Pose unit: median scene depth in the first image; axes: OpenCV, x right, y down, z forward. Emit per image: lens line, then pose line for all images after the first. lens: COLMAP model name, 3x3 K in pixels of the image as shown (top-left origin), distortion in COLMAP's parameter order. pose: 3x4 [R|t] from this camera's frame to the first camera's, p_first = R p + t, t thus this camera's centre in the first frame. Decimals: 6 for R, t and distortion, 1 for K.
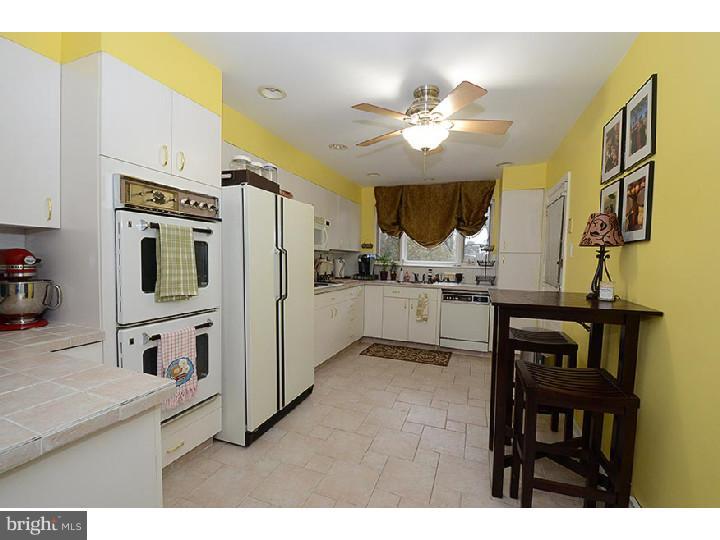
lens RADIAL K [[348.6, 0, 360.0], [0, 348.6, 270.0], [0, 0, 1]] dist [-0.001076, -0.000389]
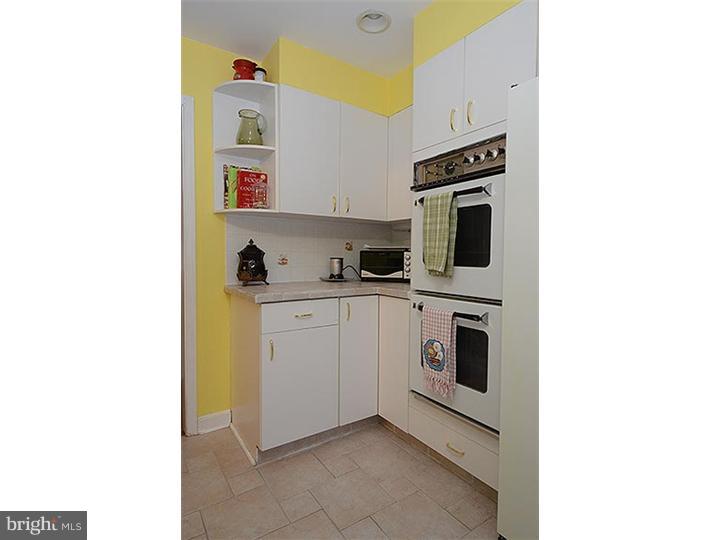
lens RADIAL K [[348.6, 0, 360.0], [0, 348.6, 270.0], [0, 0, 1]] dist [-0.001076, -0.000389]
pose [[-0.594629, 0.007858, -0.803962, 0.305924], [-0.063887, 0.996329, 0.056990, 0.029907], [0.801458, 0.085251, -0.591944, 1.268924]]
